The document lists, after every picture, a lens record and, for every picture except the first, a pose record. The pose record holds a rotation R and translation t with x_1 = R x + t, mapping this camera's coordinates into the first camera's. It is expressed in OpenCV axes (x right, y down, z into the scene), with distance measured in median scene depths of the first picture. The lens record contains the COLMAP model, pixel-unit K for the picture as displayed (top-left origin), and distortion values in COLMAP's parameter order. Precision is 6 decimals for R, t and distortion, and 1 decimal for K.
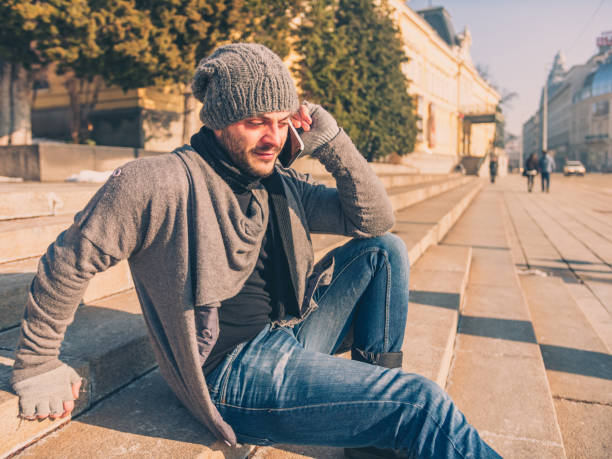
lens RADIAL K [[1389.9, 0, 306.0], [0, 1389.9, 229.5], [0, 0, 1]] dist [0.815515, -0.165515]
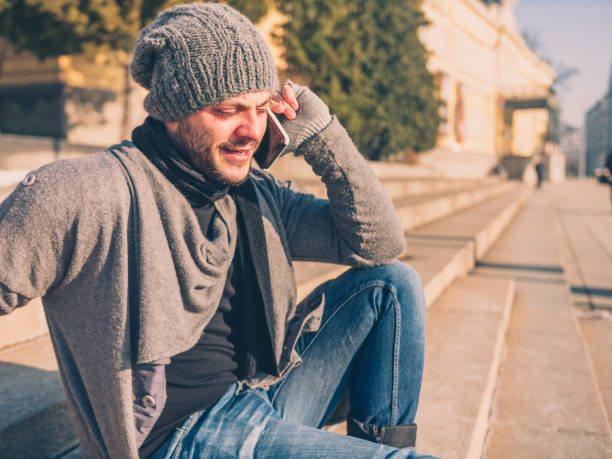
lens RADIAL K [[1389.9, 0, 306.0], [0, 1389.9, 229.5], [0, 0, 1]] dist [0.815515, -0.165515]
pose [[0.999135, 0.012096, 0.039778, -0.020080], [-0.009005, 0.996990, -0.077001, 0.043990], [-0.040590, 0.076576, 0.996237, 0.260255]]
